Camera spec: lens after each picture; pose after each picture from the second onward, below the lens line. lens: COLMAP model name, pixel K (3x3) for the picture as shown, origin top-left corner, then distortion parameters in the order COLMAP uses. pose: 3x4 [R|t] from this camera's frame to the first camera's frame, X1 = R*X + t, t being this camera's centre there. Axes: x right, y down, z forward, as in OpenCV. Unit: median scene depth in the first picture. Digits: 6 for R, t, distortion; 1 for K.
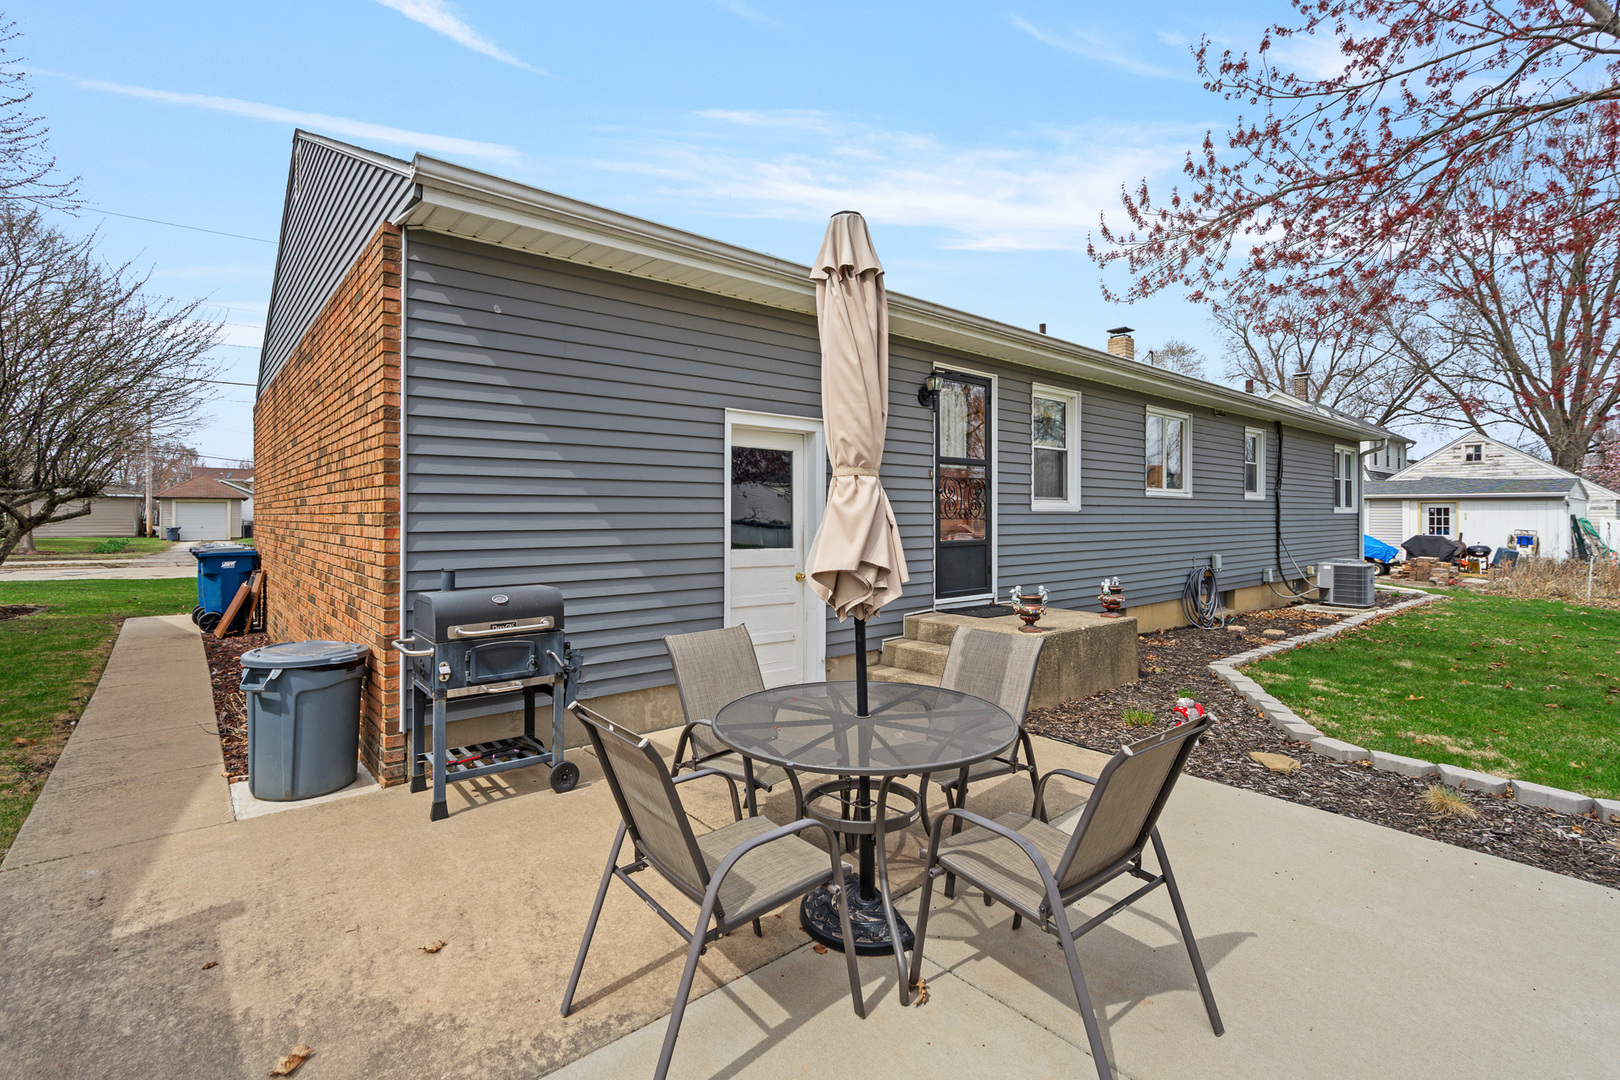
lens RADIAL K [[748.8, 0, 815.3], [0, 748.8, 508.0], [0, 0, 1]] dist [-0.000499, 0.000519]
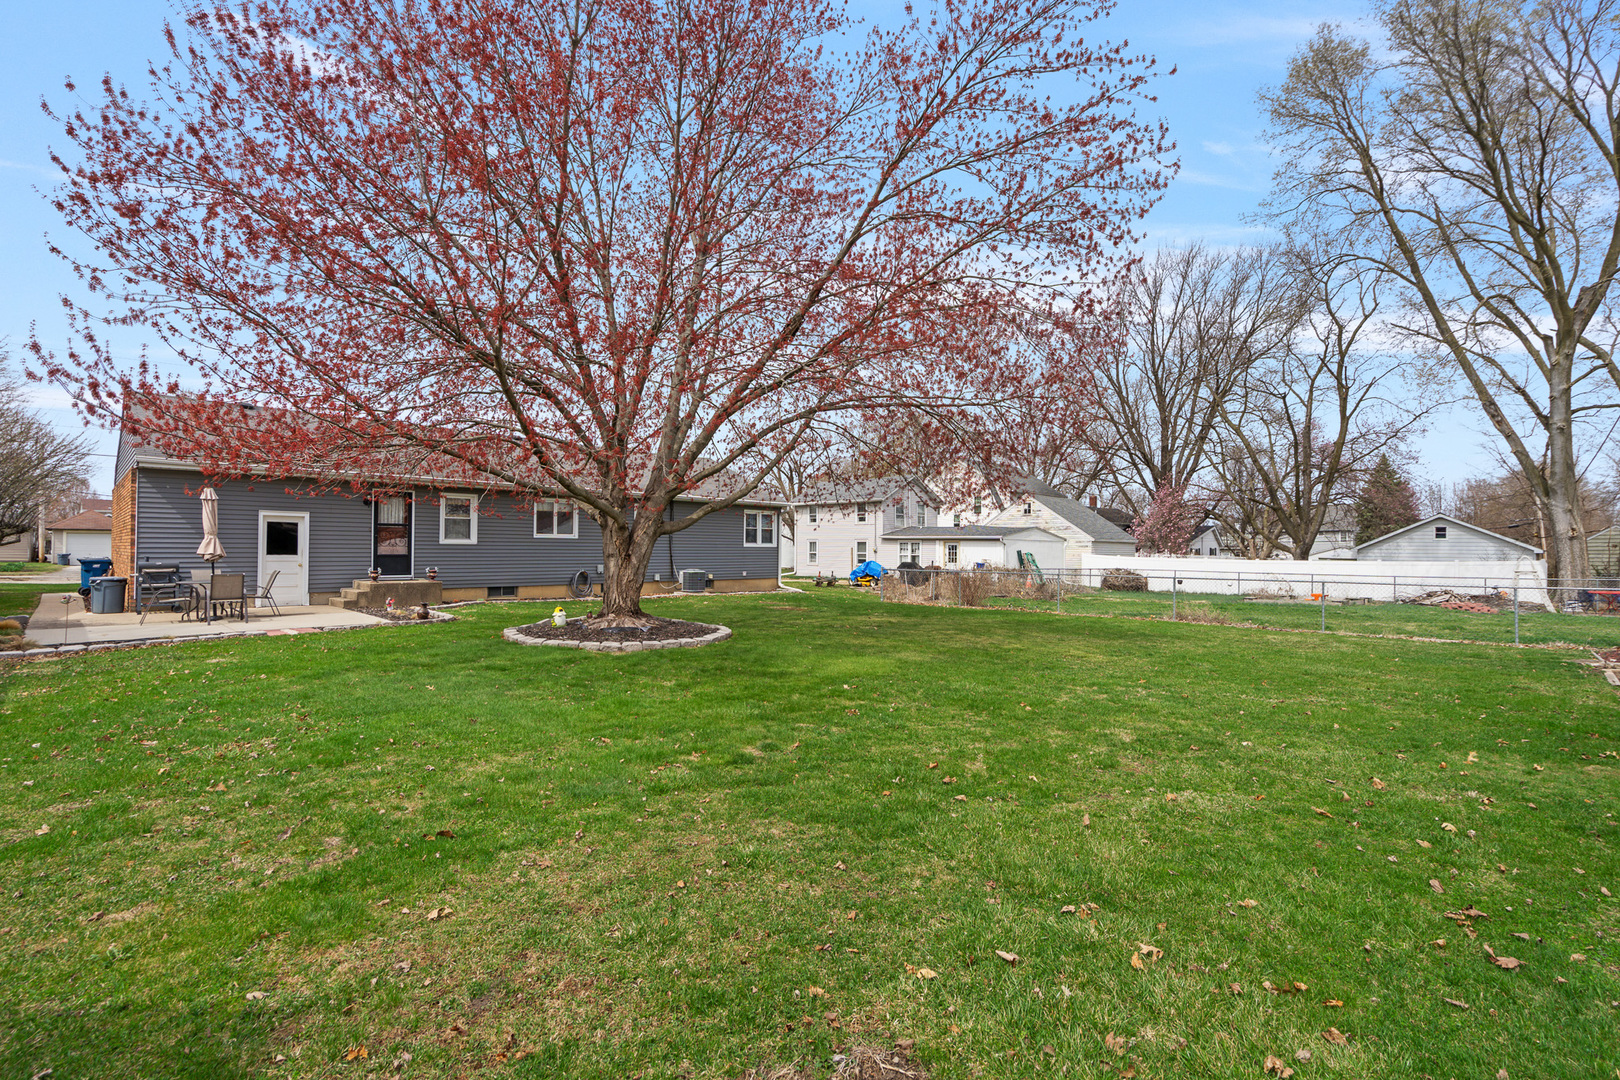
lens RADIAL K [[747.6, 0, 805.3], [0, 747.6, 543.5], [0, 0, 1]] dist [0.000116, 0.000653]
pose [[0.997186, 0.008748, 0.074453, 1.382576], [-0.008815, 0.999961, 0.000565, -0.010332], [-0.074445, -0.001219, 0.997224, -1.649337]]
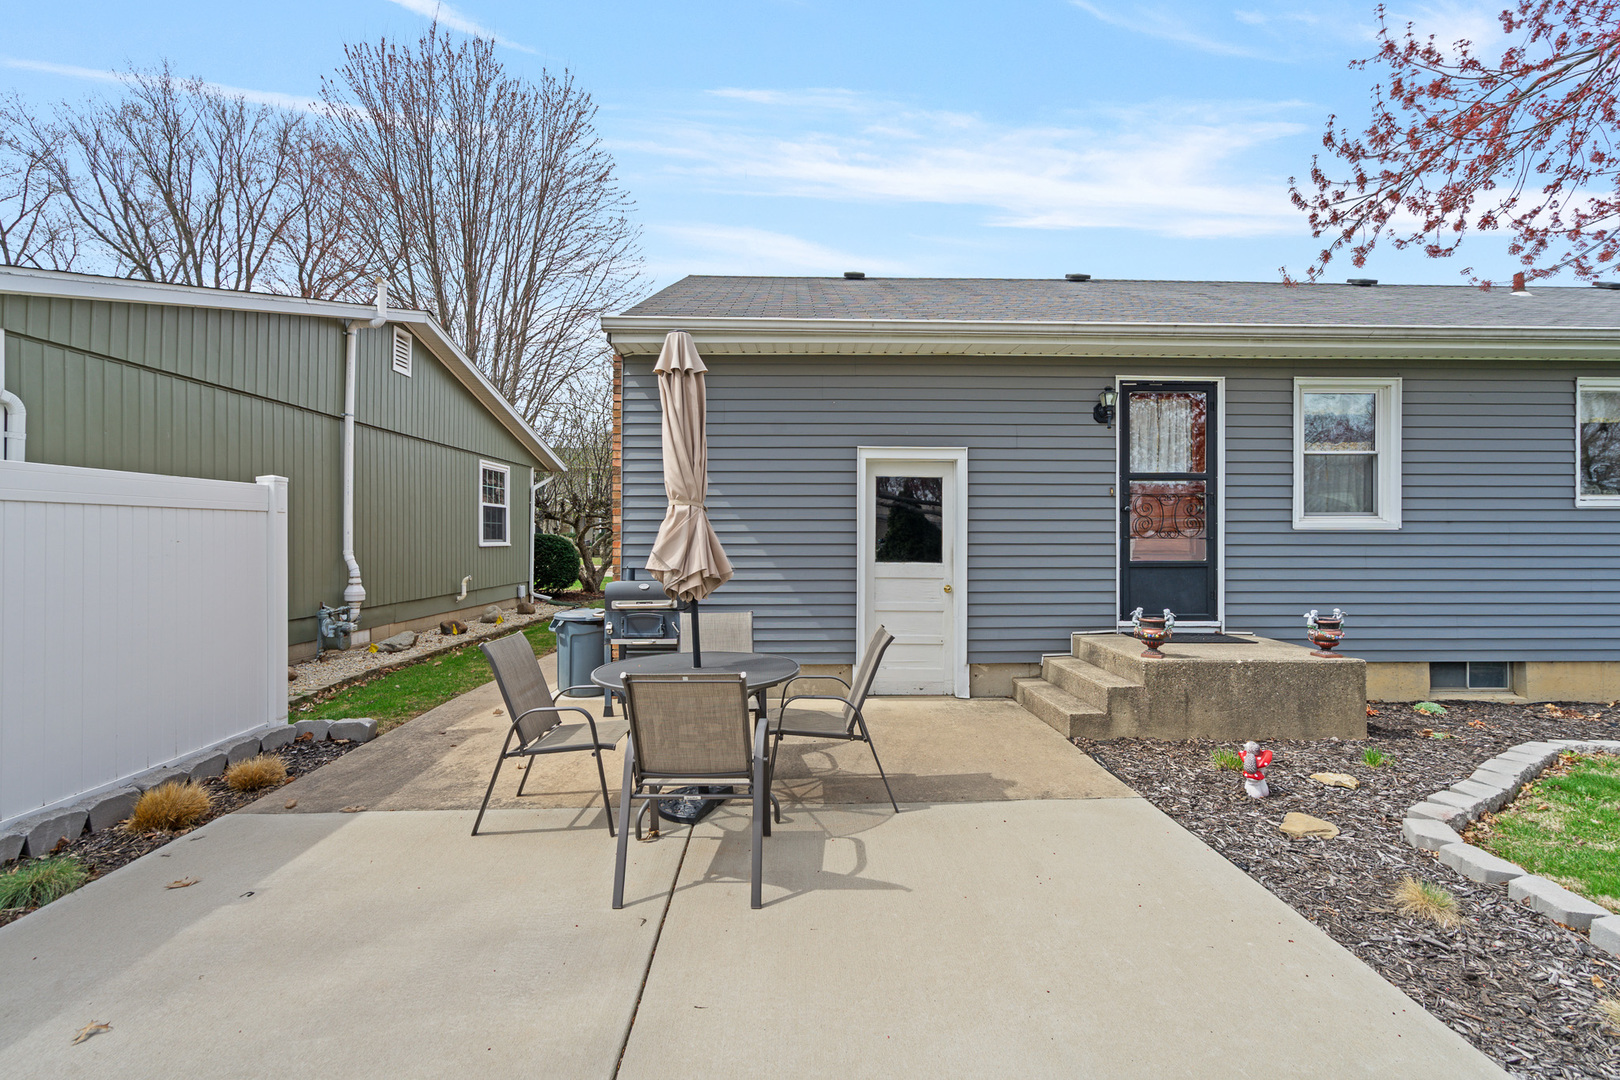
lens RADIAL K [[738.4, 0, 805.1], [0, 738.4, 534.5], [0, 0, 1]] dist [-0.001189, 0.000160]
pose [[0.776374, -0.001468, -0.630270, 0.408904], [0.005700, 0.999973, 0.004693, 0.003110], [0.630246, -0.007236, 0.776362, 0.003337]]
